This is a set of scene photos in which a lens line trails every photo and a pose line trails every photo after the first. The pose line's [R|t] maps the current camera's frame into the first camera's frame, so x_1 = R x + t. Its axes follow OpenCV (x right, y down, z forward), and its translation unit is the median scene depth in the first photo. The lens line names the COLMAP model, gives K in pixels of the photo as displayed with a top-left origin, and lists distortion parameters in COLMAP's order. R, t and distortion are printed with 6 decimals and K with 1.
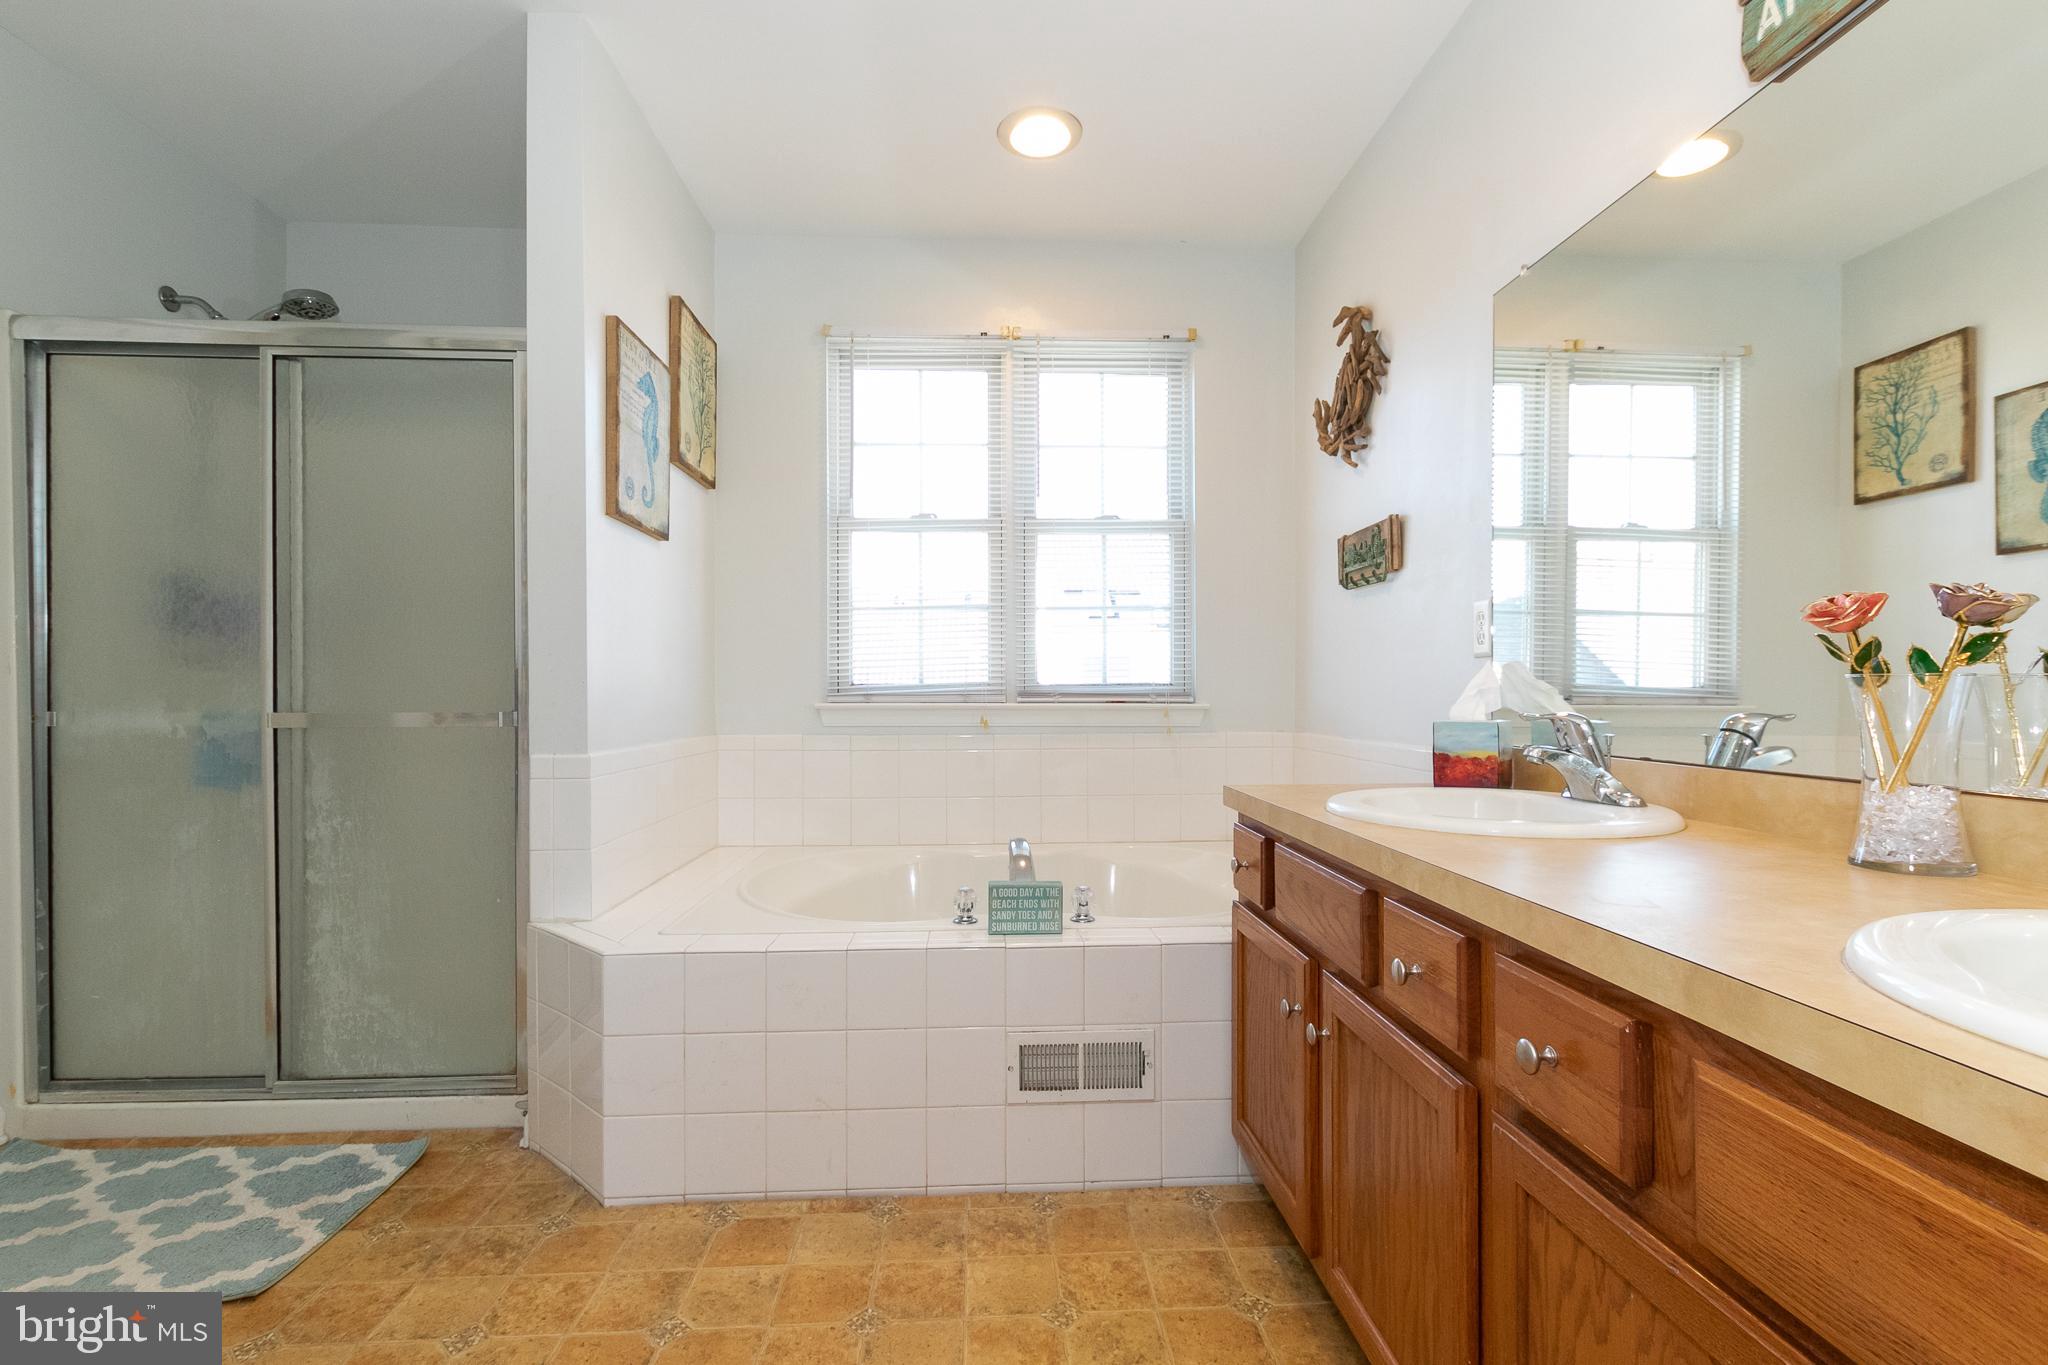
lens RADIAL K [[908.9, 0, 1027.5], [0, 908.9, 682.5], [0, 0, 1]] dist [-0.002126, -0.000454]
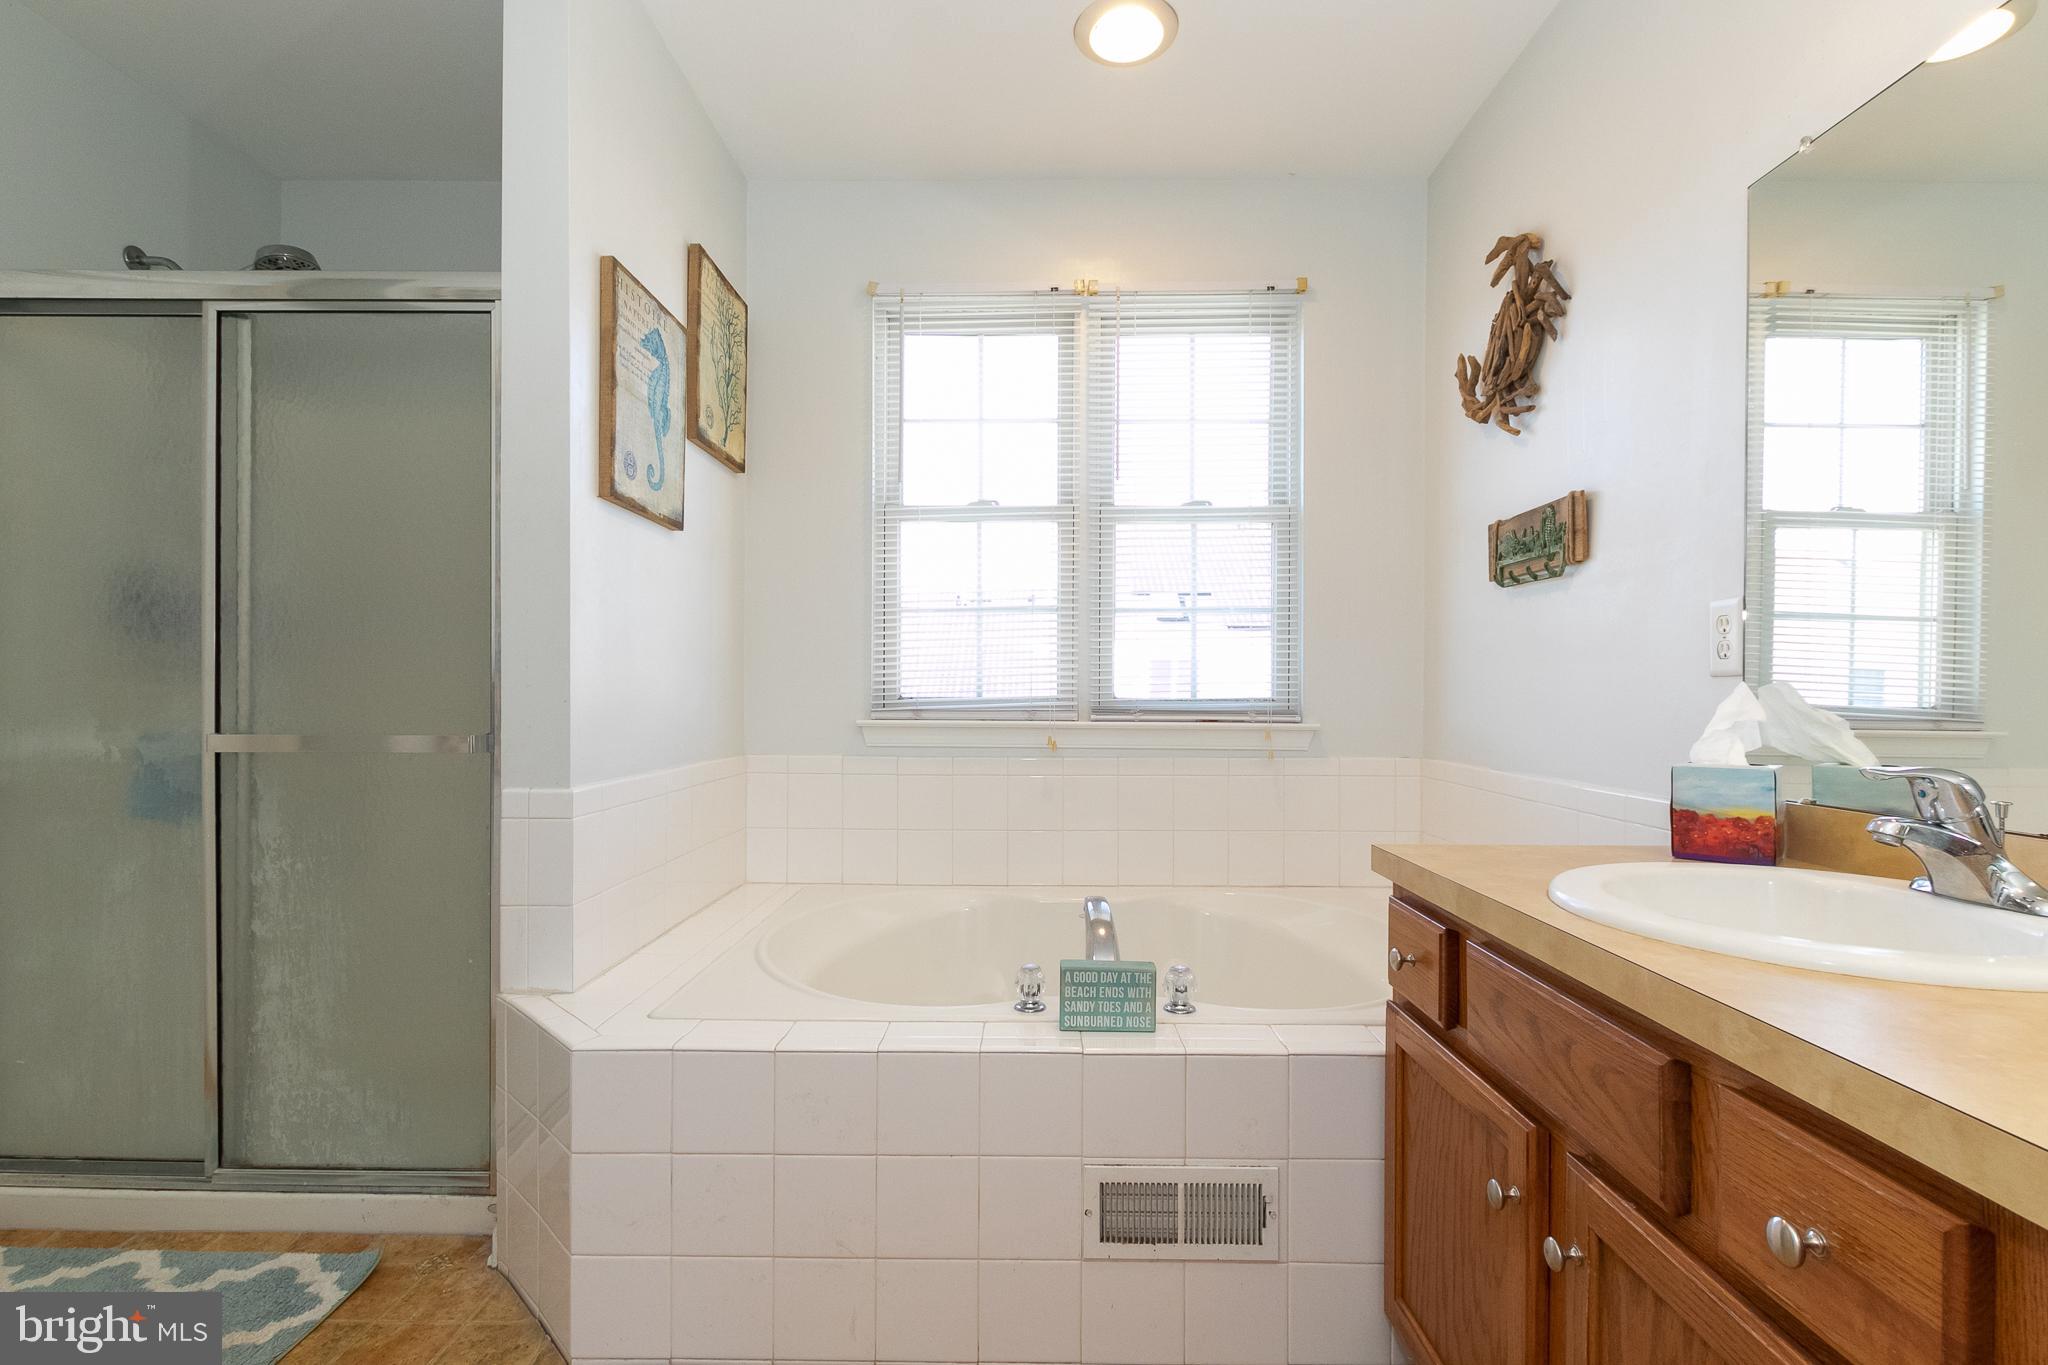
lens RADIAL K [[755.4, 0, 1022.6], [0, 755.4, 673.3], [0, 0, 1]] dist [-0.002969, -0.000253]
pose [[0.997394, 0.006354, -0.071869, -0.028128], [-0.006163, 0.999977, 0.002878, -0.027488], [0.071885, -0.002428, 0.997410, 0.330996]]
